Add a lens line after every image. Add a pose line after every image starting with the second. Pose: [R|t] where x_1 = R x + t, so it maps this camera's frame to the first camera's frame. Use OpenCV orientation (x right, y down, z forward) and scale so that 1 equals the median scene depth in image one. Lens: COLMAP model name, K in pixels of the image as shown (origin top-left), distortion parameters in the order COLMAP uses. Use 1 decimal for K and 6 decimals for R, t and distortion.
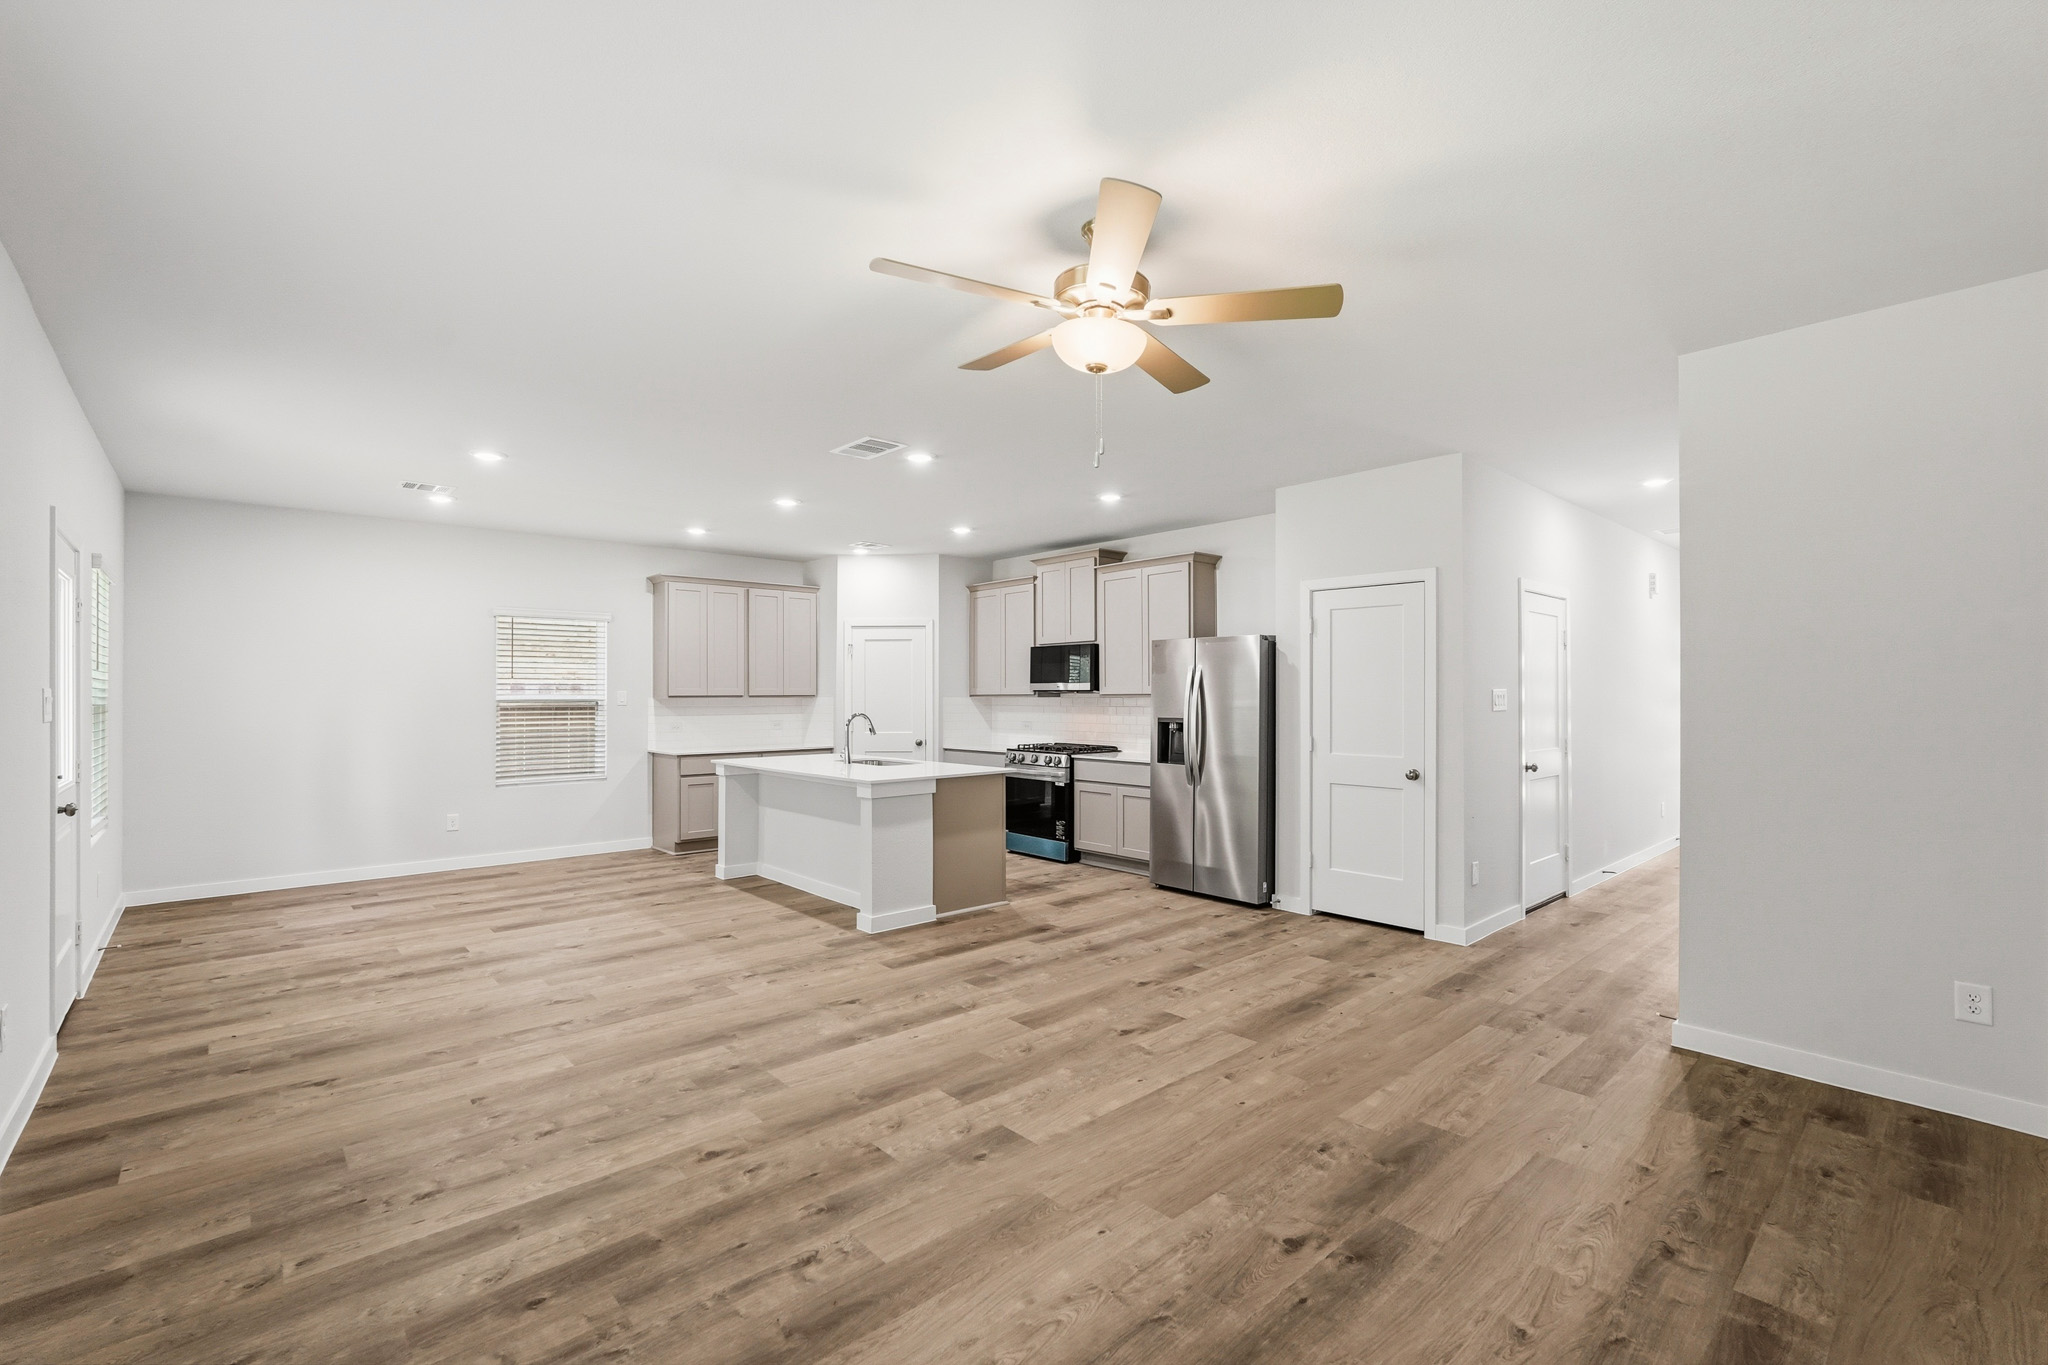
lens RADIAL K [[899.8, 0, 1021.0], [0, 899.8, 689.2], [0, 0, 1]] dist [-0.018759, 0.008925]
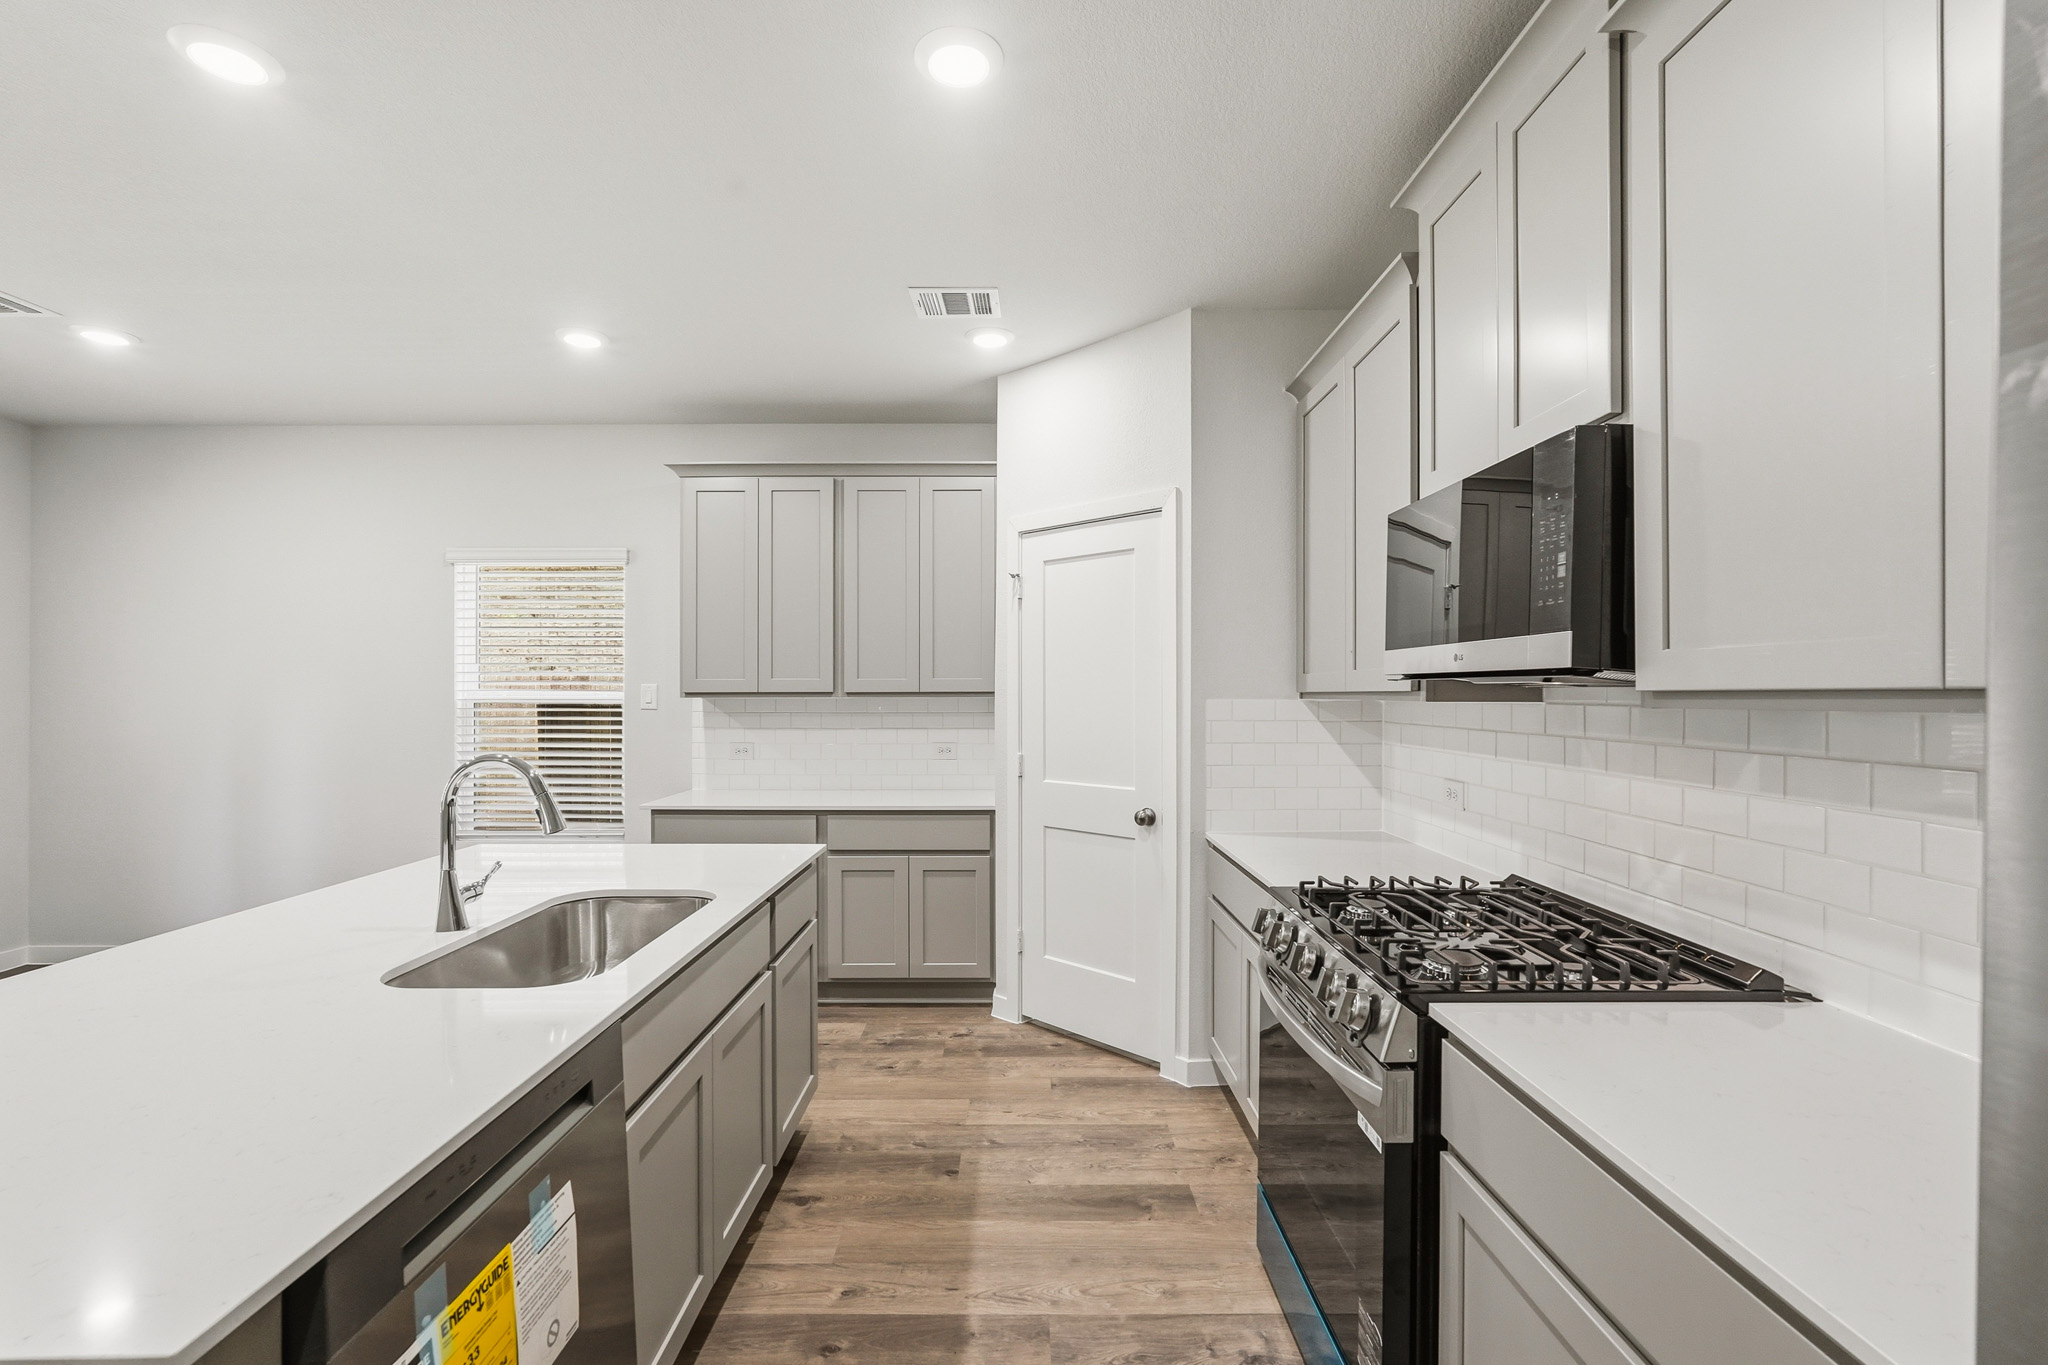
lens RADIAL K [[899.8, 0, 1021.0], [0, 899.8, 689.2], [0, 0, 1]] dist [-0.018759, 0.008925]
pose [[0.742601, -0.000301, -0.669734, 0.163424], [0.005146, 0.999973, 0.005257, 0.004886], [0.669714, -0.007350, 0.742583, 1.095894]]
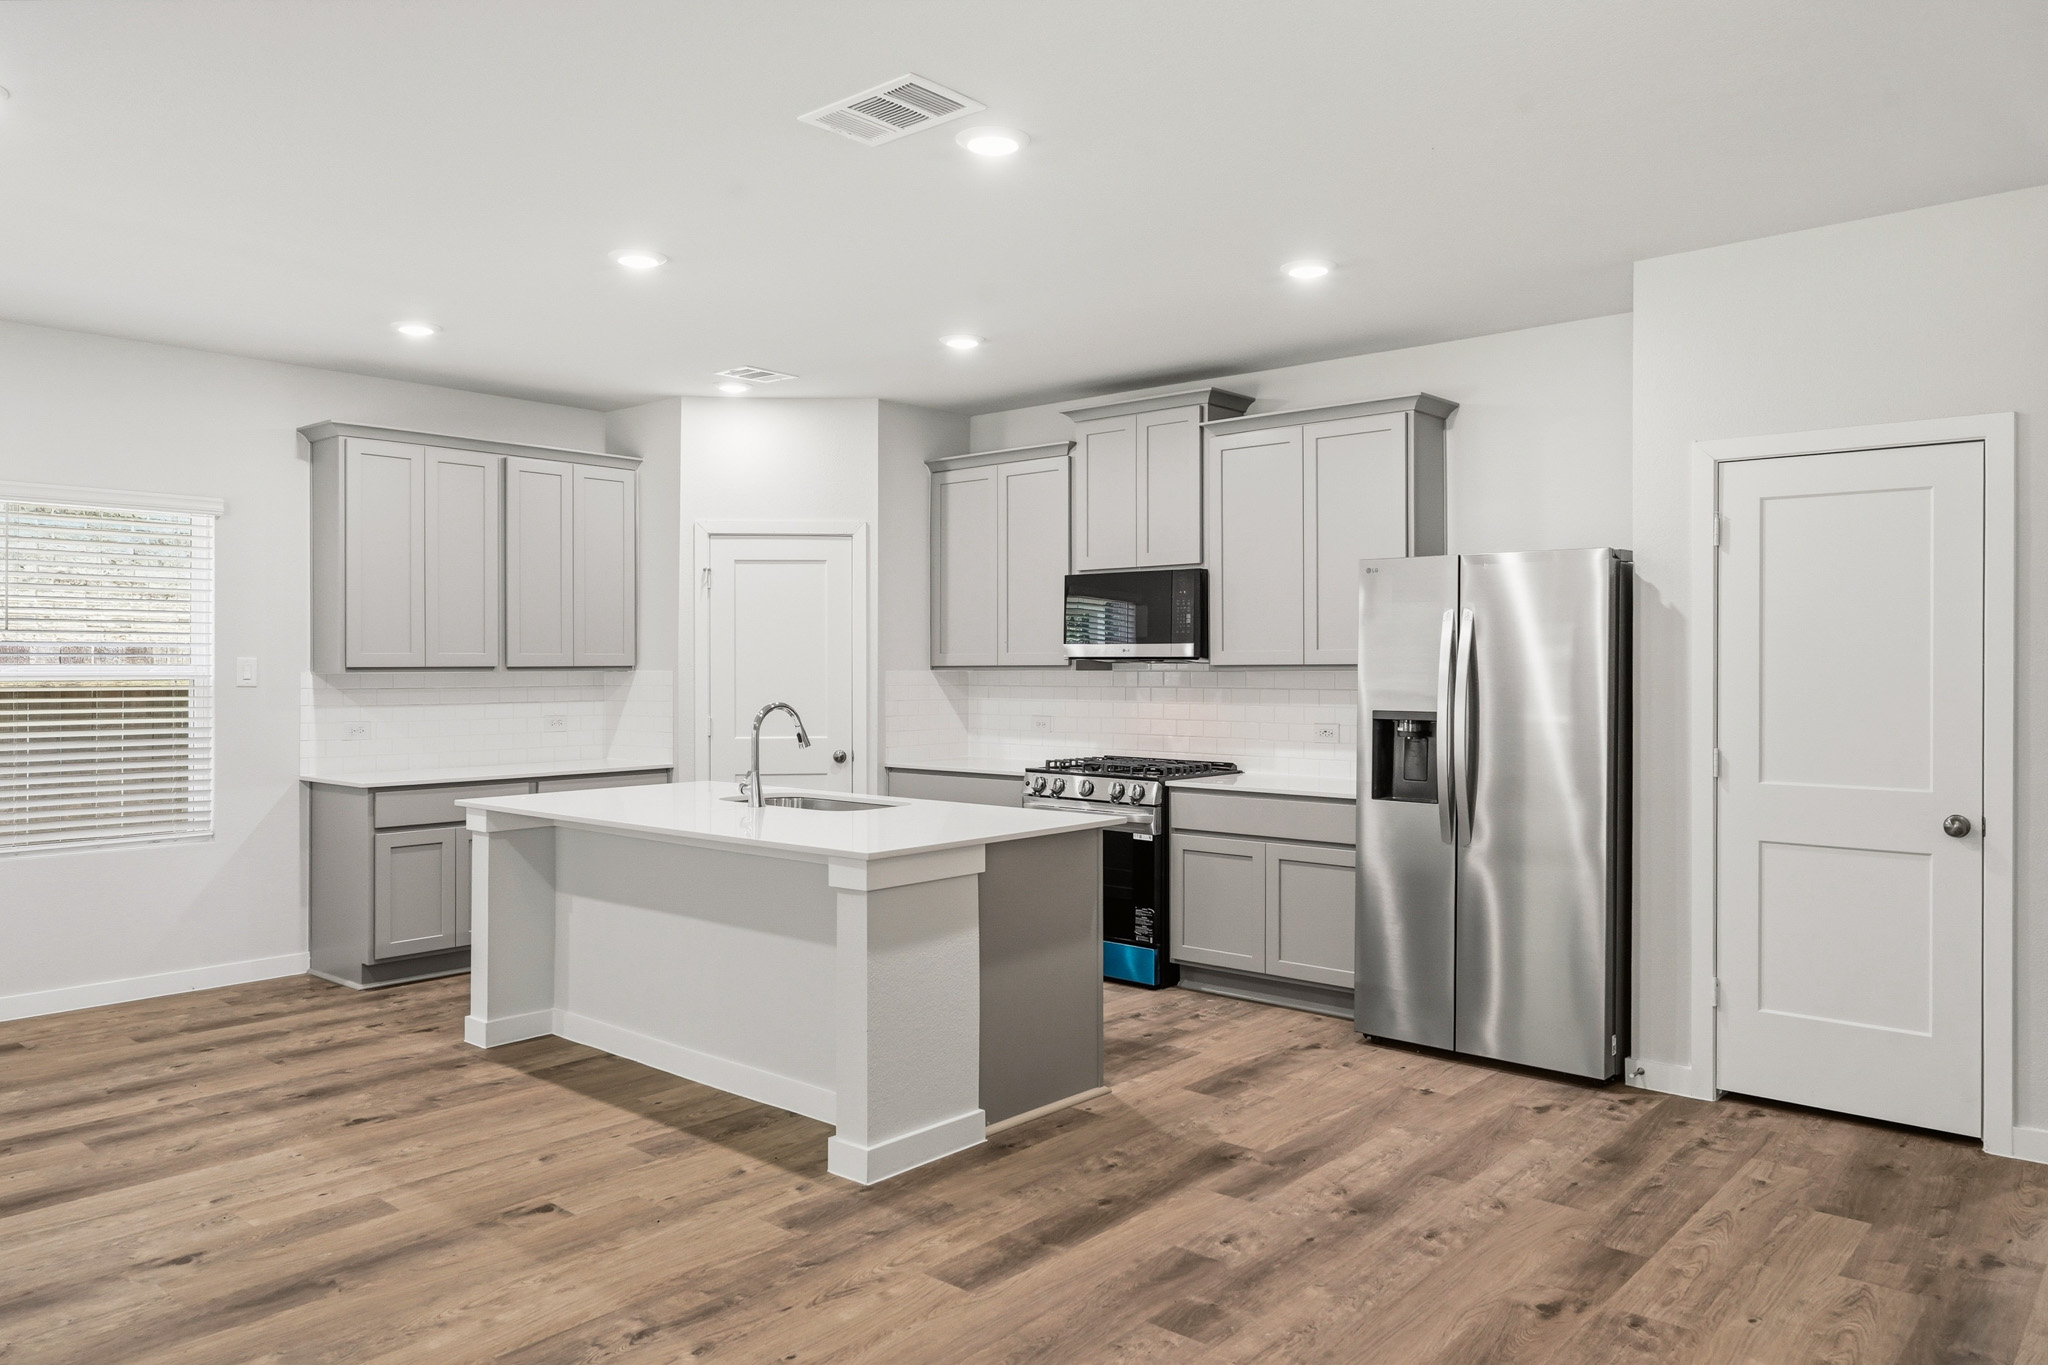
lens RADIAL K [[1414.8, 0, 1022.2], [0, 1414.8, 661.6], [0, 0, 1]] dist [-0.001753, 0.002791]
pose [[0.993009, 0.001520, 0.118032, -0.169317], [-0.001869, 0.999994, 0.002850, 0.001939], [-0.118027, -0.003051, 0.993006, 0.265932]]
